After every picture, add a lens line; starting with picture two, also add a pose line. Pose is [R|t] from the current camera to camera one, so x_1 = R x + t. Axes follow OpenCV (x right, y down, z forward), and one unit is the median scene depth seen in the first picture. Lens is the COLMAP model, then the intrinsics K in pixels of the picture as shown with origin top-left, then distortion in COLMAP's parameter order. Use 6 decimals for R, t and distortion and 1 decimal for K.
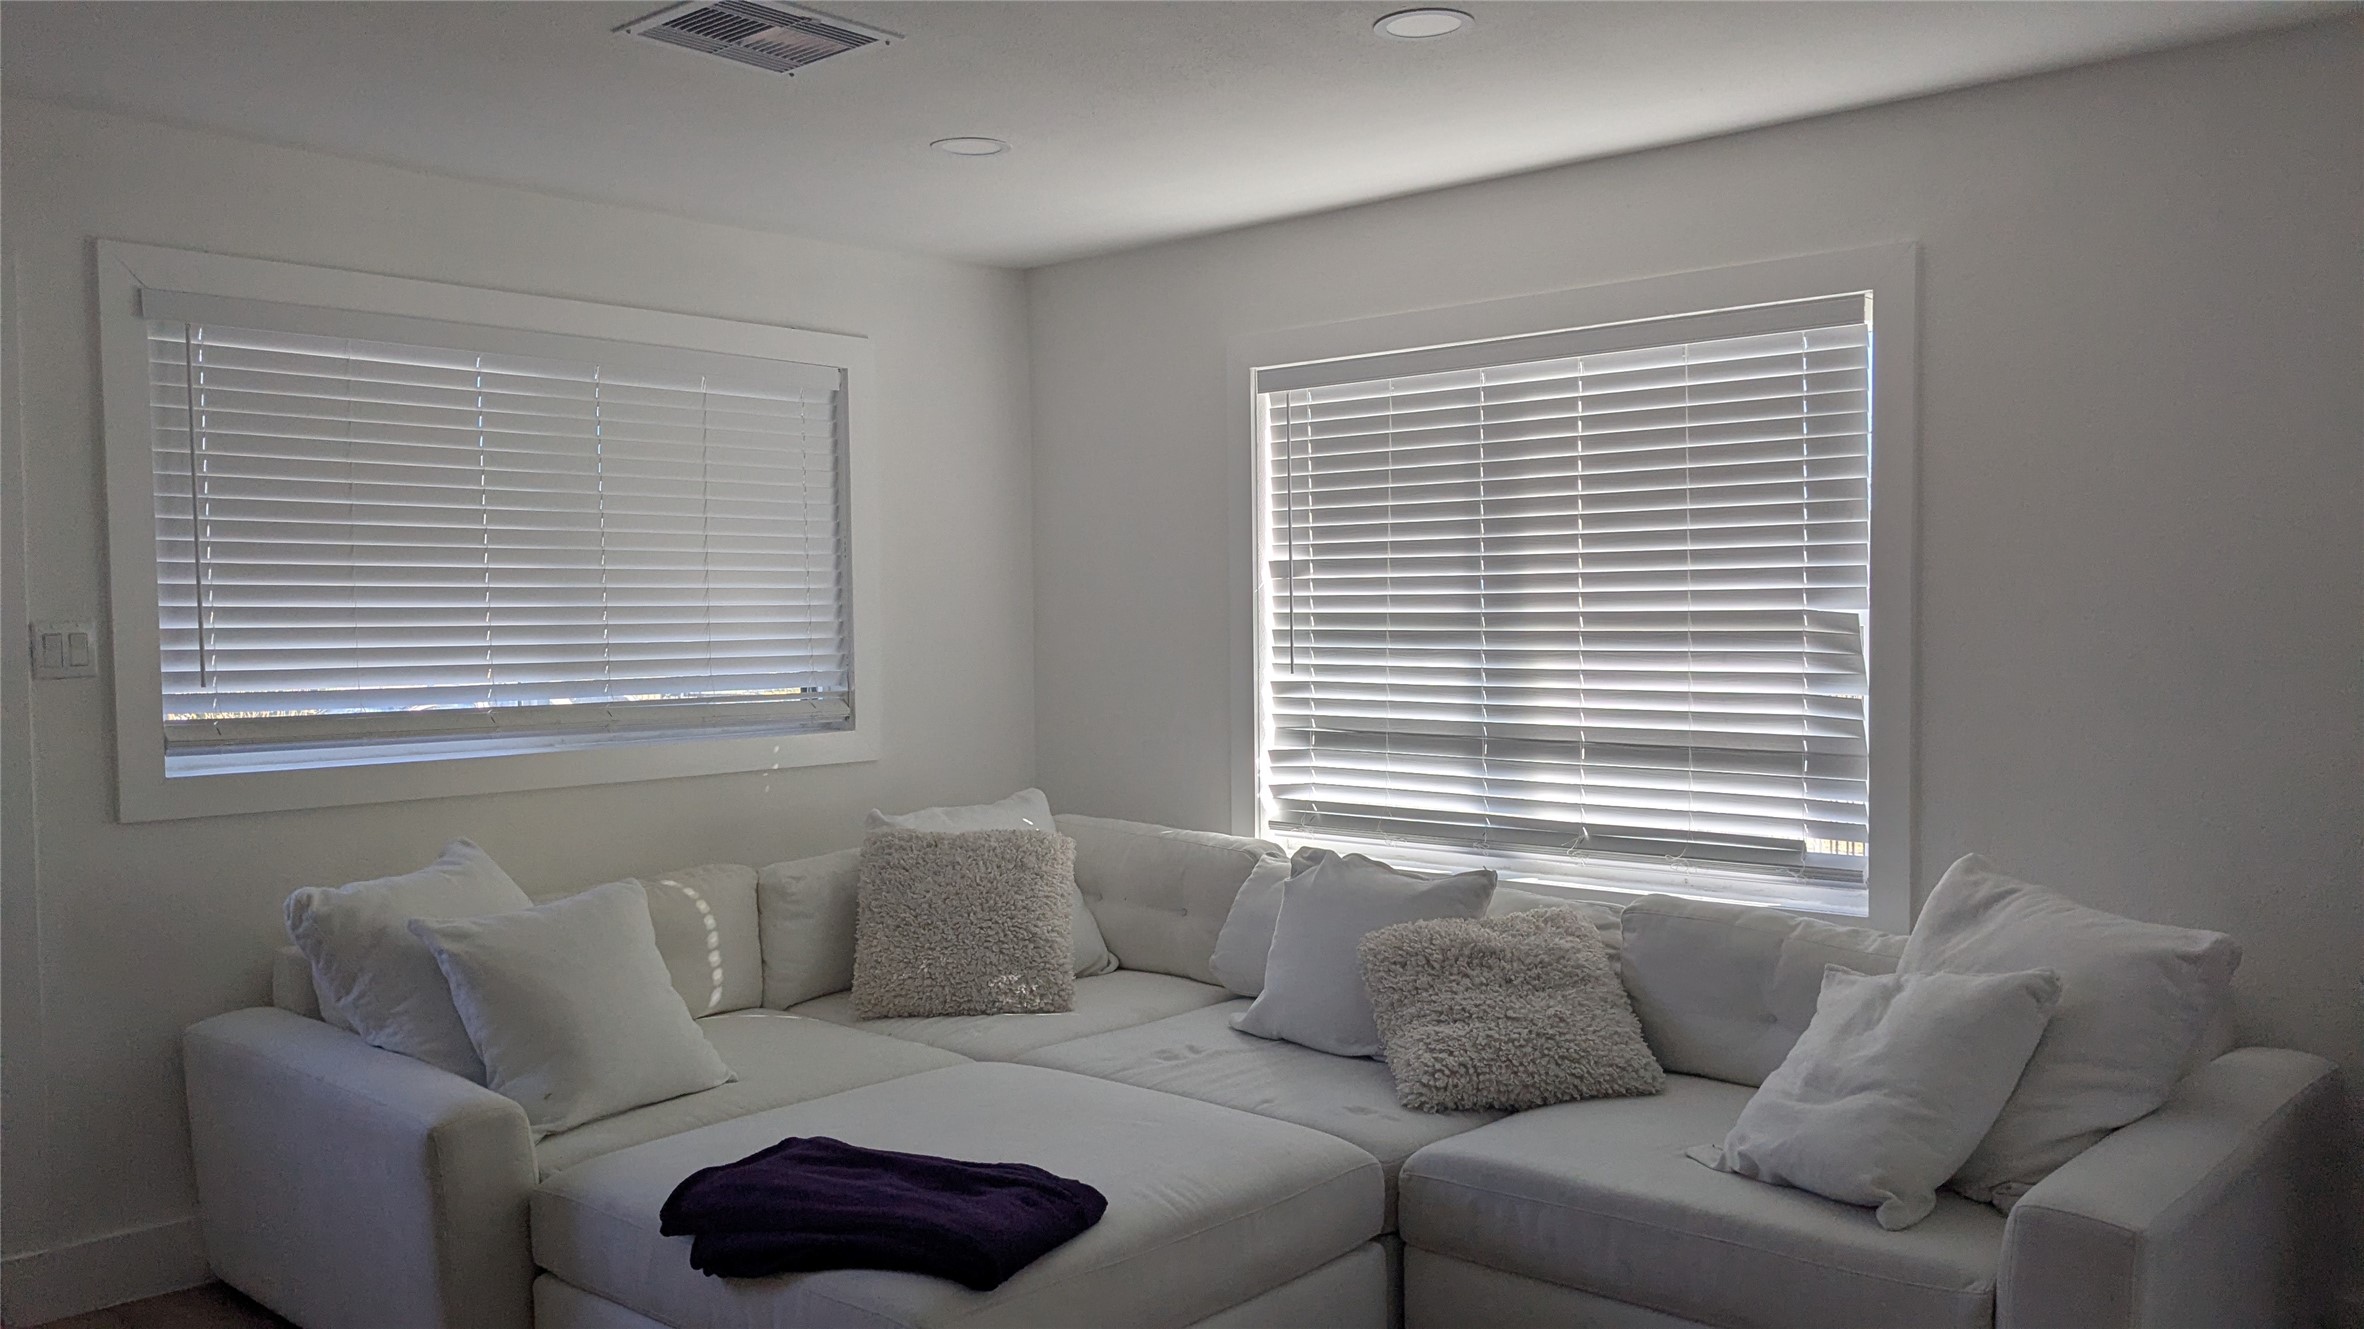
lens RADIAL K [[1824.6, 0, 1182.0], [0, 1824.6, 664.5], [0, 0, 1]] dist [0.004073, 0.000434]
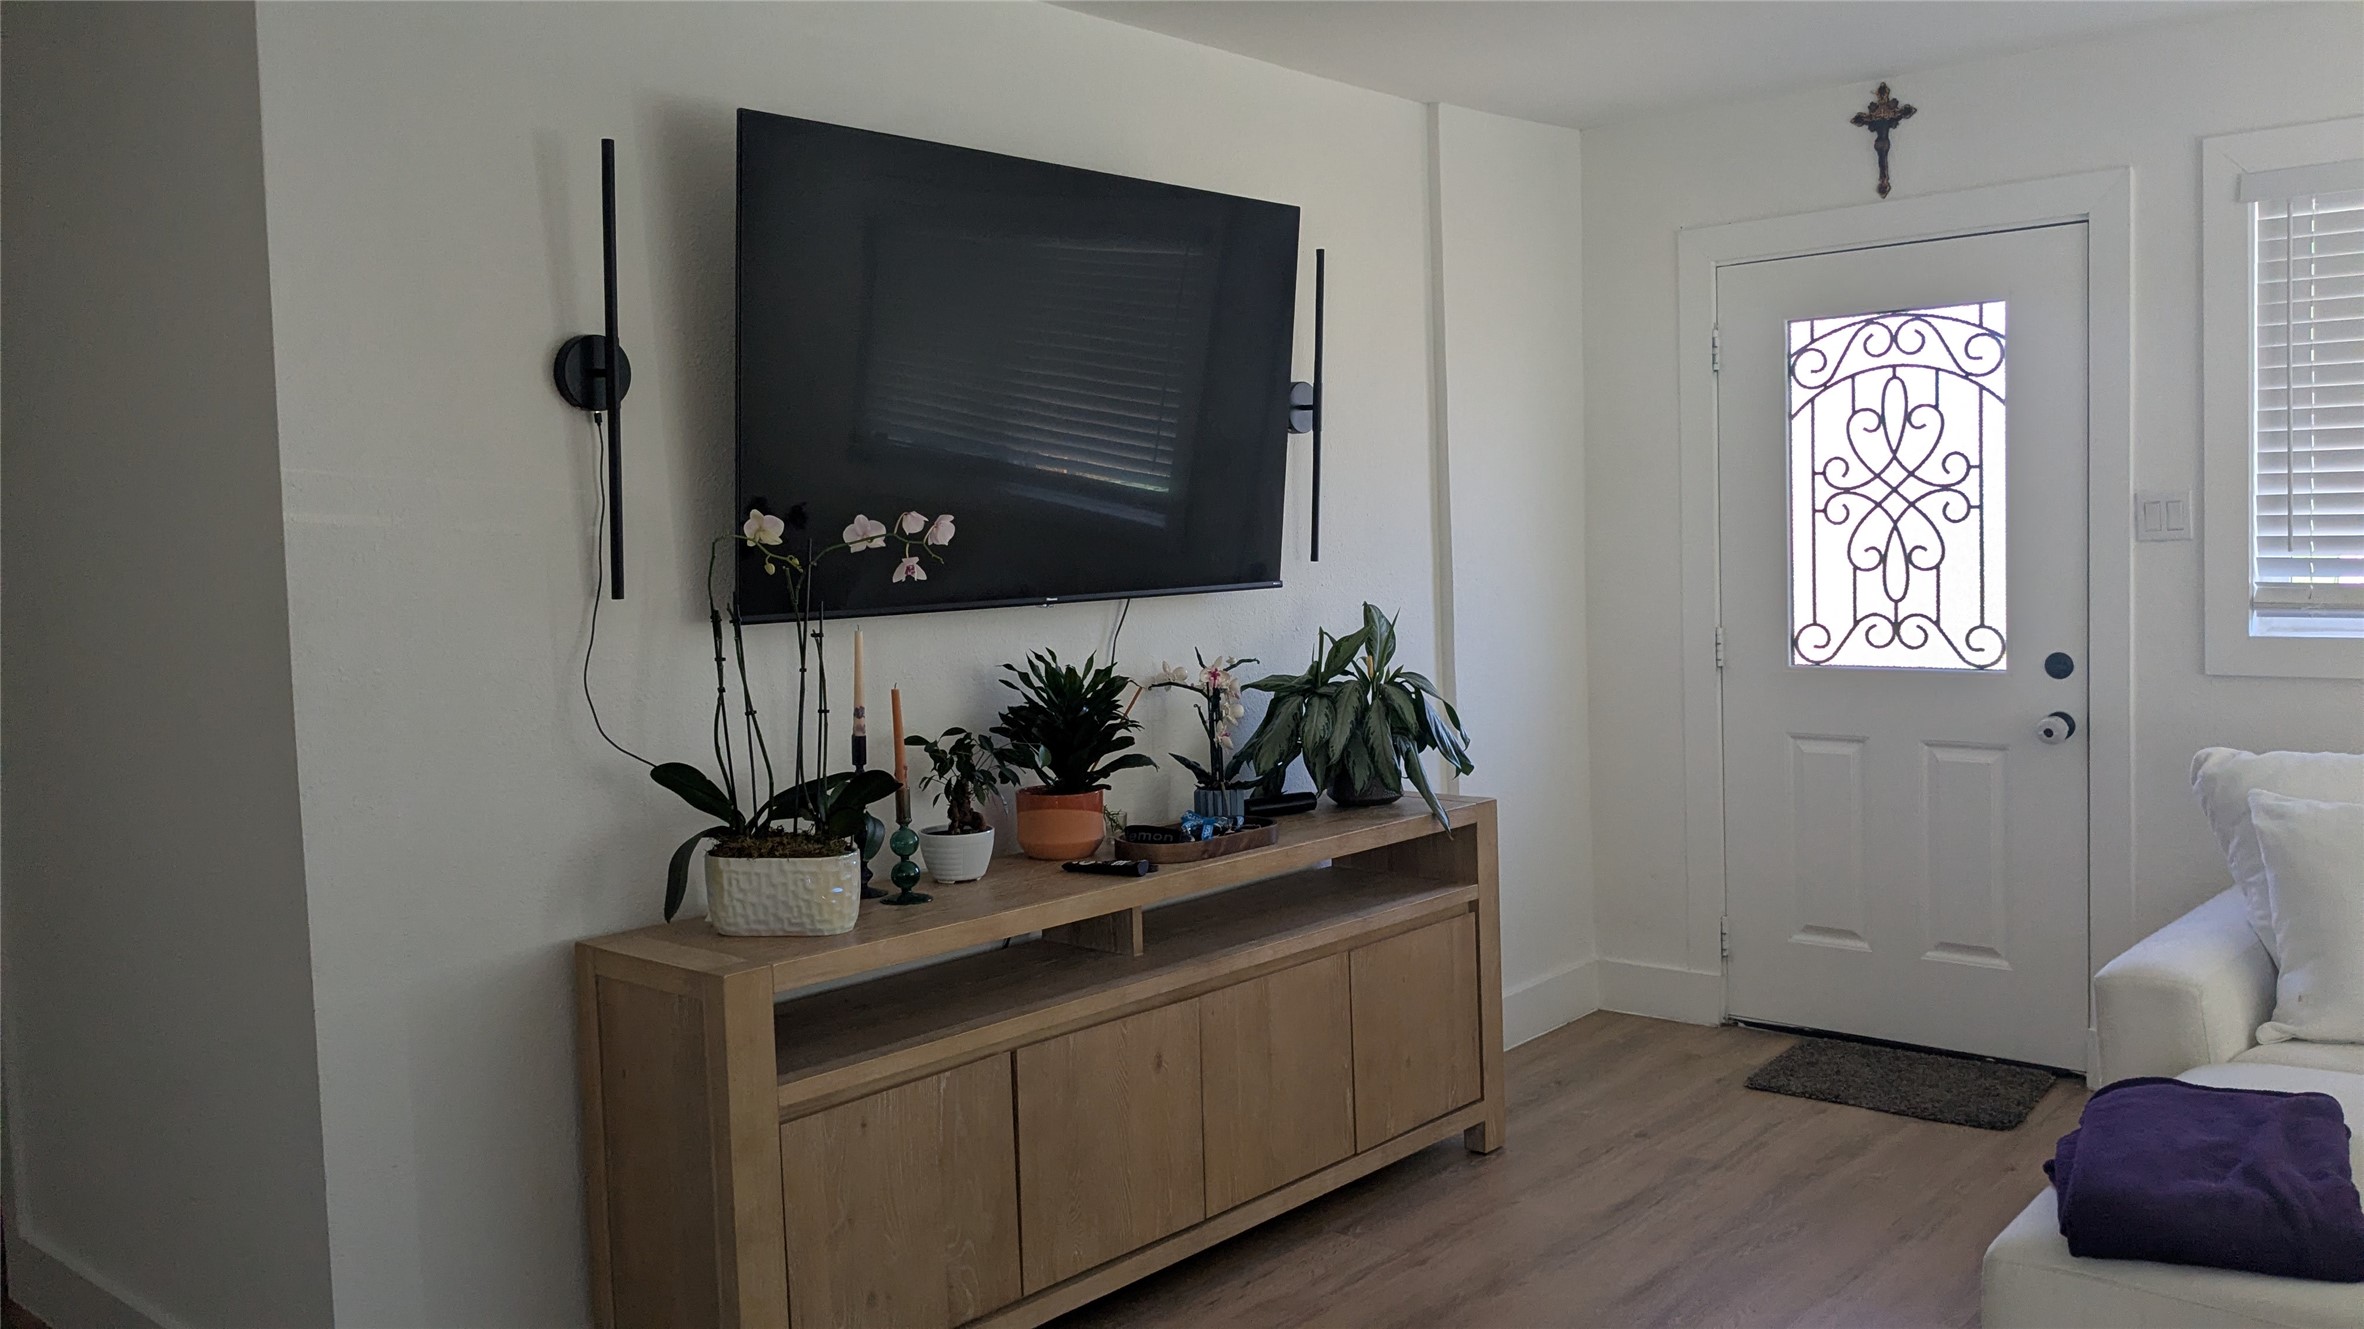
lens RADIAL K [[1854.8, 0, 1184.6], [0, 1854.8, 634.0], [0, 0, 1]] dist [0.036604, -0.173334]
pose [[0.000401, 0.063908, -0.997956, 0.602959], [-0.005289, 0.997942, 0.063905, -0.004793], [0.999986, 0.005253, 0.000738, 0.459099]]
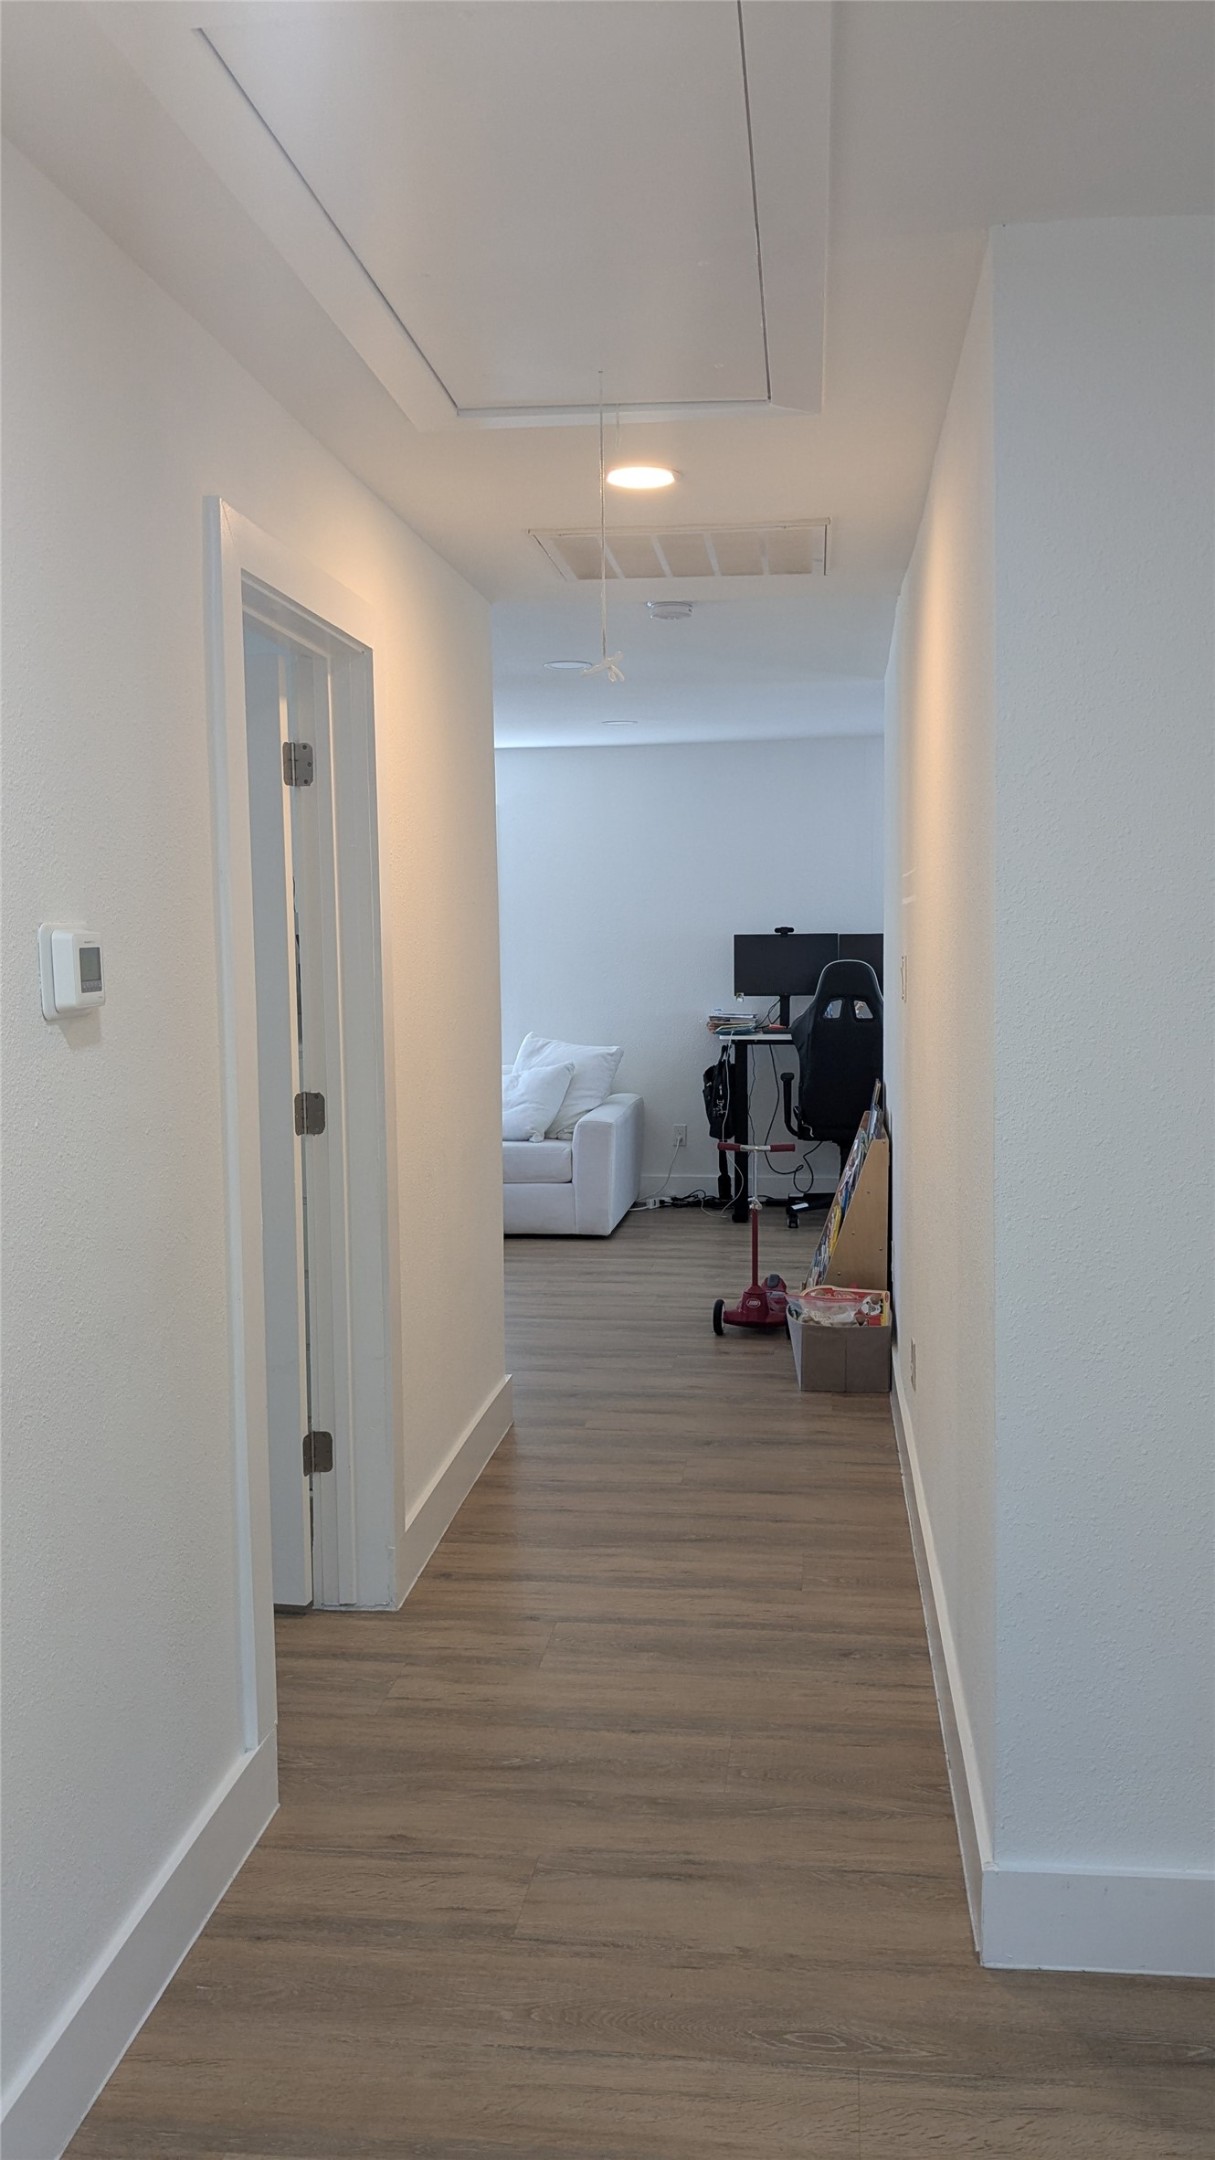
lens RADIAL K [[1694.7, 0, 607.5], [0, 1694.7, 1080.0], [0, 0, 1]] dist [0.036604, -0.173334]
pose [[0.821941, -0.049541, 0.567414, -1.047639], [0.021240, 0.998183, 0.056384, 0.039712], [-0.569177, -0.034292, 0.821500, -1.314316]]
